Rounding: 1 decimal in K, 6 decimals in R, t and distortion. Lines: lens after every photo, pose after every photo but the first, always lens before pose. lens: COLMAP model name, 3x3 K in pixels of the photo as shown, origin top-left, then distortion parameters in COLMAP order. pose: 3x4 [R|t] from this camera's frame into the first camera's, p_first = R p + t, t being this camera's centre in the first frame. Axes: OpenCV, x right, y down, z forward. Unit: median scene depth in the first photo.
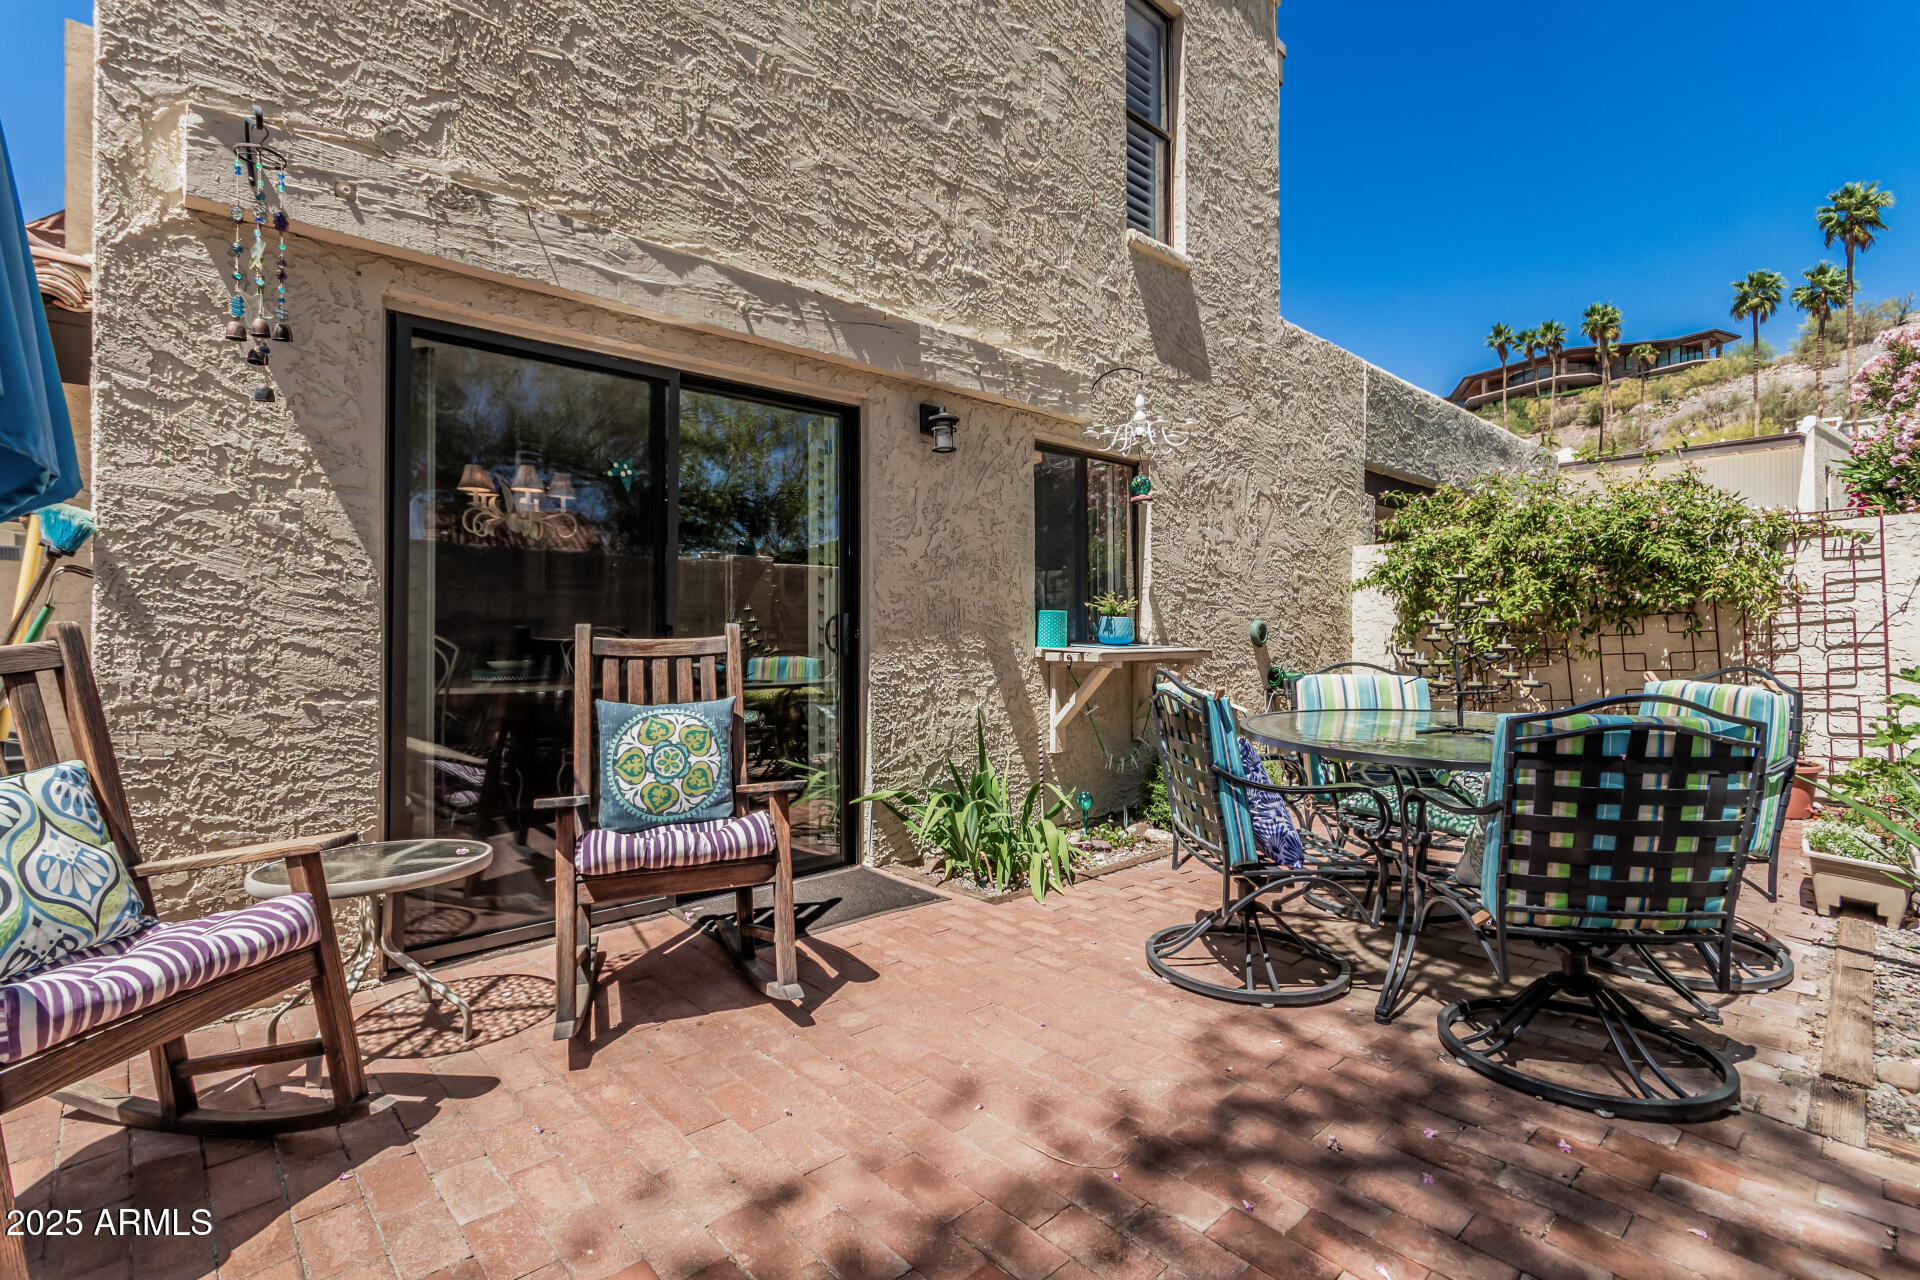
lens RADIAL K [[887.5, 0, 960.0], [0, 887.5, 640.0], [0, 0, 1]] dist [0.001412, -0.000373]
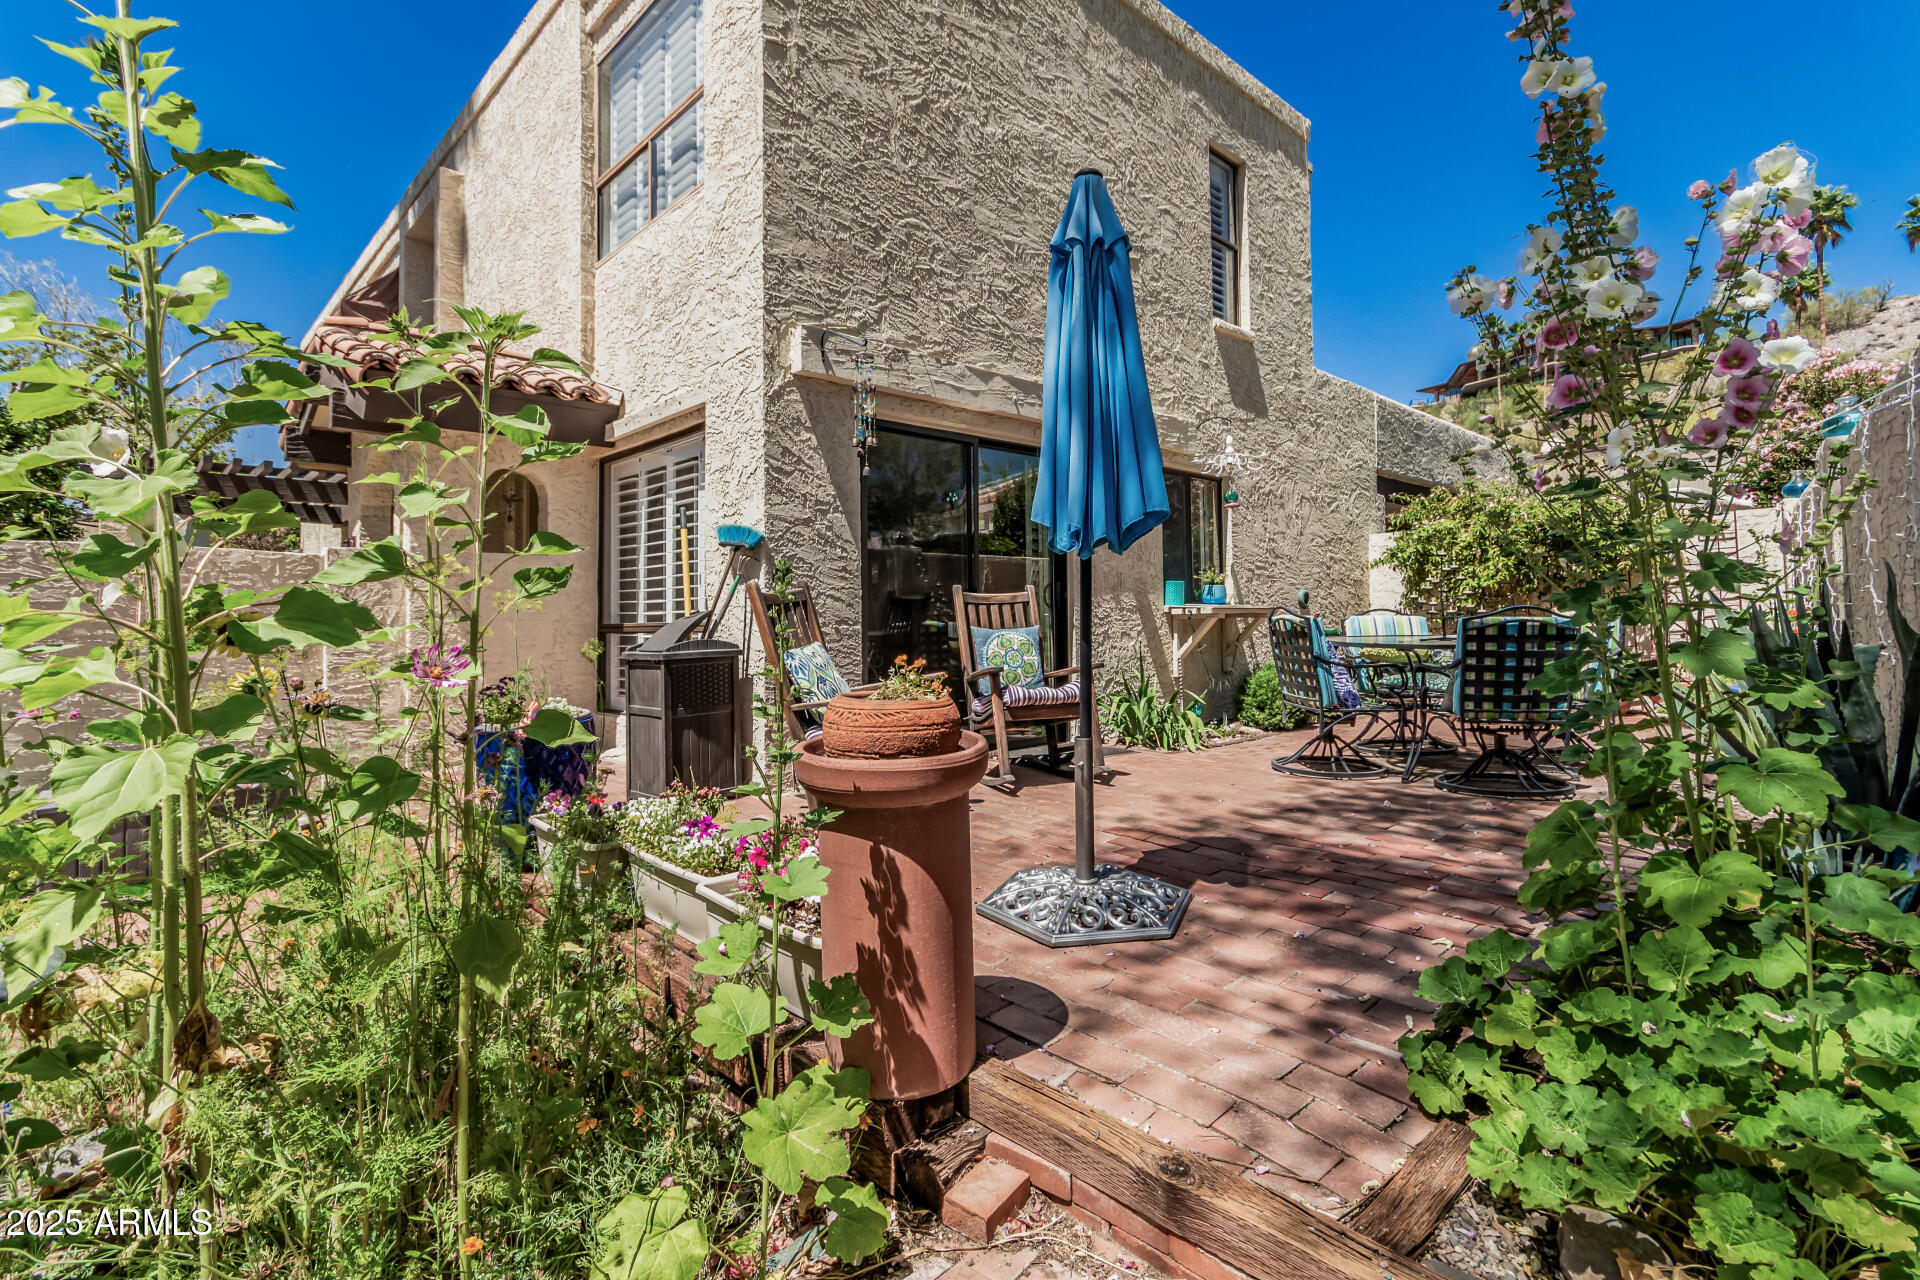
lens RADIAL K [[902.5, 0, 954.8], [0, 902.5, 610.0], [0, 0, 1]] dist [-0.001329, -0.000028]
pose [[0.999944, -0.010619, -0.000248, -0.264344], [0.010612, 0.999714, -0.021420, 0.044170], [0.000476, 0.021416, 0.999771, -0.513019]]
